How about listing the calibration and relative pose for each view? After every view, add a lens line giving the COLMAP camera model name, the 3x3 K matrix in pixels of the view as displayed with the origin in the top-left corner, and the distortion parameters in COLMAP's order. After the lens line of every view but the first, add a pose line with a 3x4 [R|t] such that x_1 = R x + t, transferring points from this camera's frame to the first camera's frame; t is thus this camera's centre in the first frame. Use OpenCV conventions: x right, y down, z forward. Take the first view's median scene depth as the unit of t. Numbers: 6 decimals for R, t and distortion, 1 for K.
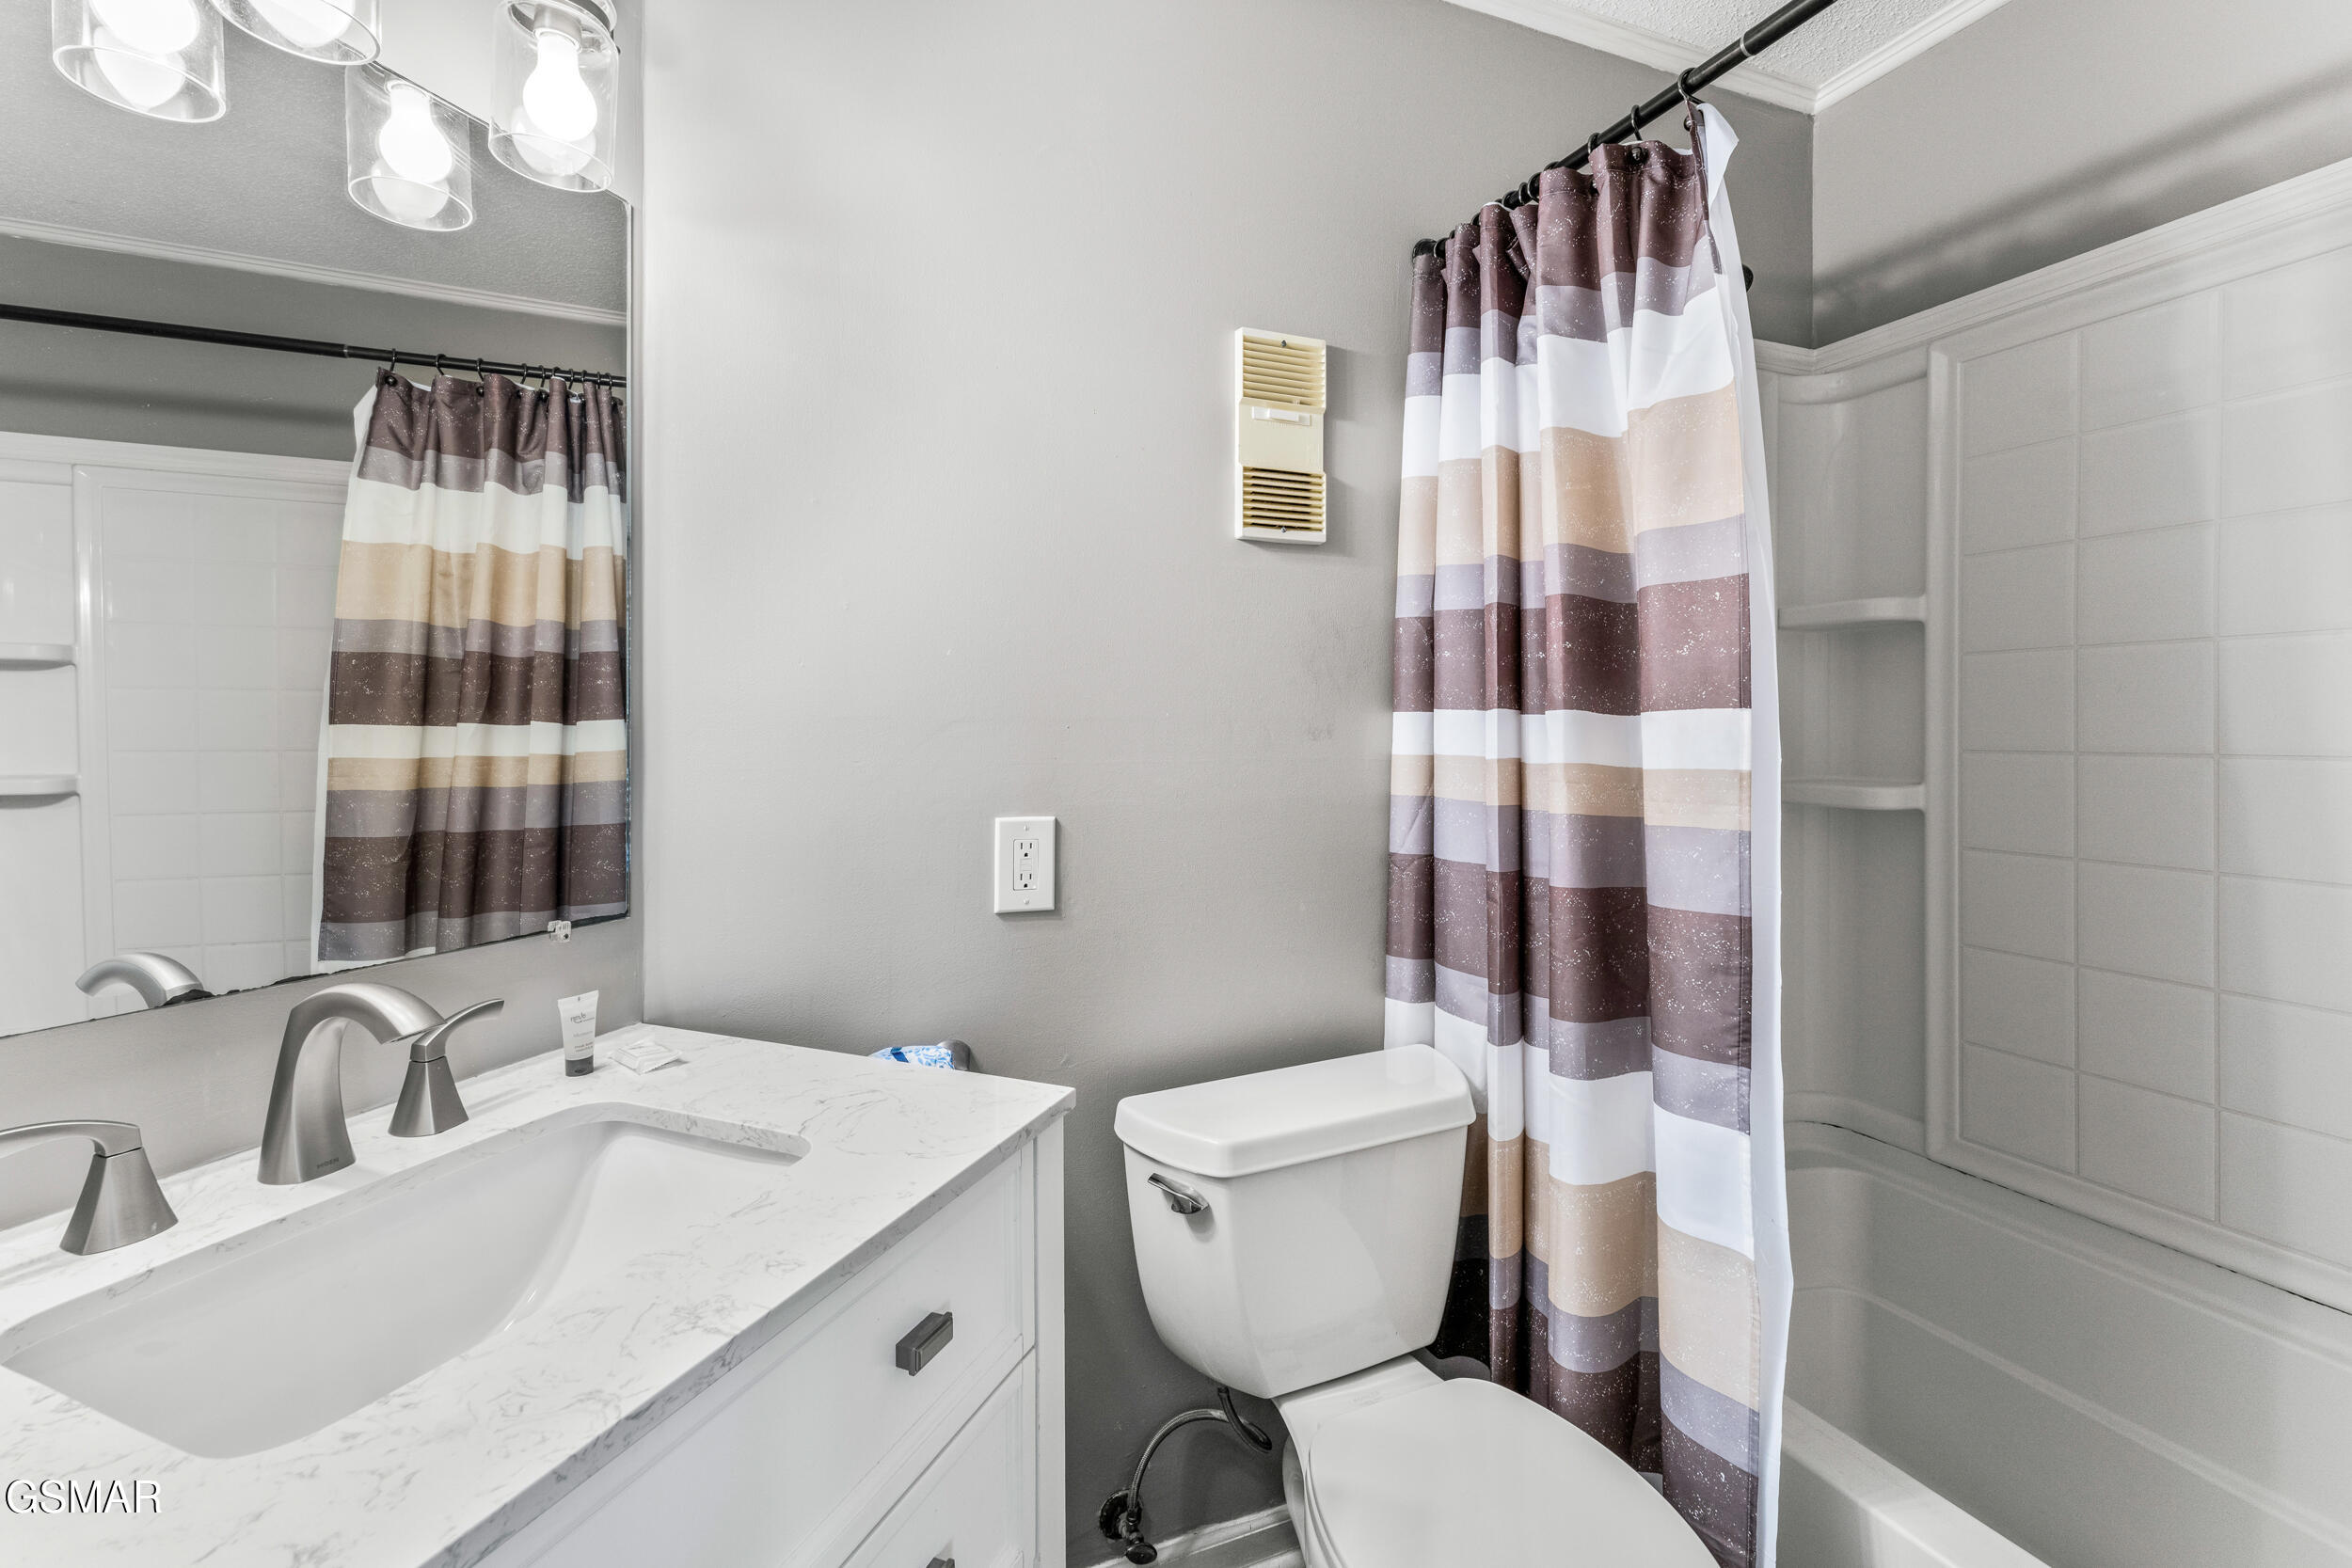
lens RADIAL K [[1022.3, 0, 1179.0], [0, 1022.3, 726.2], [0, 0, 1]] dist [-0.001099, -0.000207]
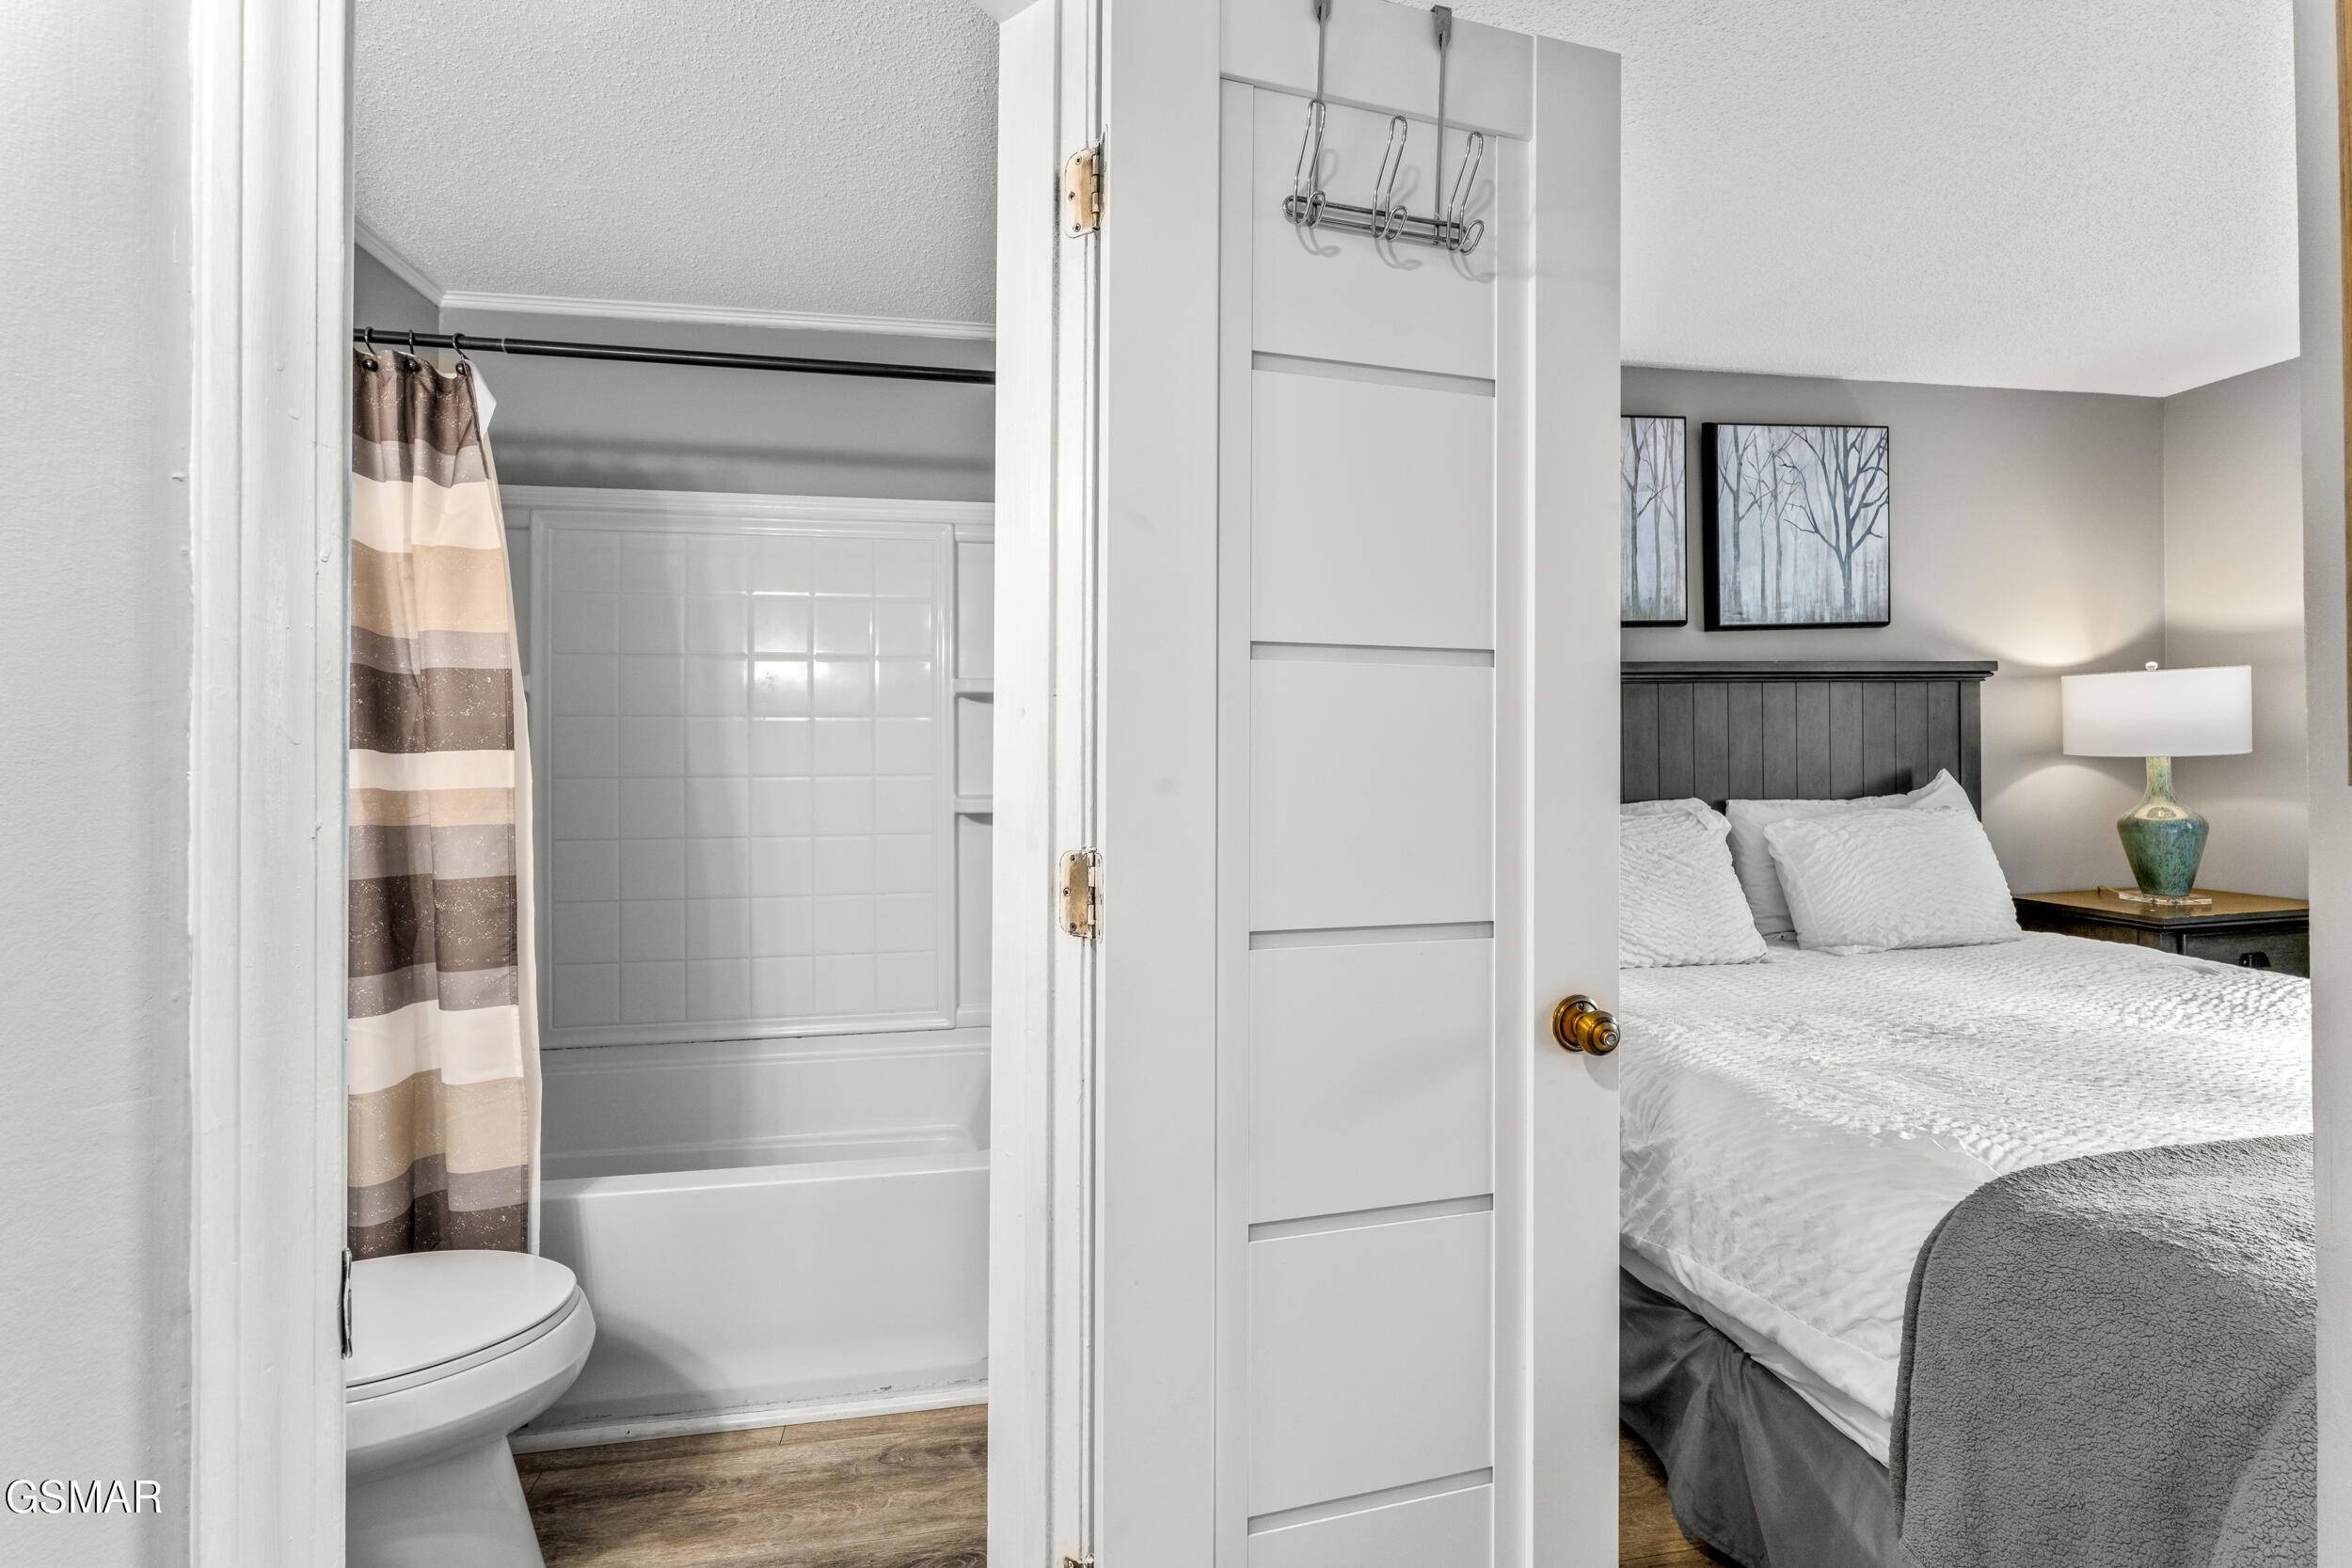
lens RADIAL K [[971.7, 0, 1186.0], [0, 971.7, 762.3], [0, 0, 1]] dist [-0.000686, -0.000106]
pose [[0.198523, -0.000509, 0.980096, -0.723854], [0.004951, 0.999988, -0.000483, 0.007998], [-0.980084, 0.004949, 0.198523, -0.360731]]
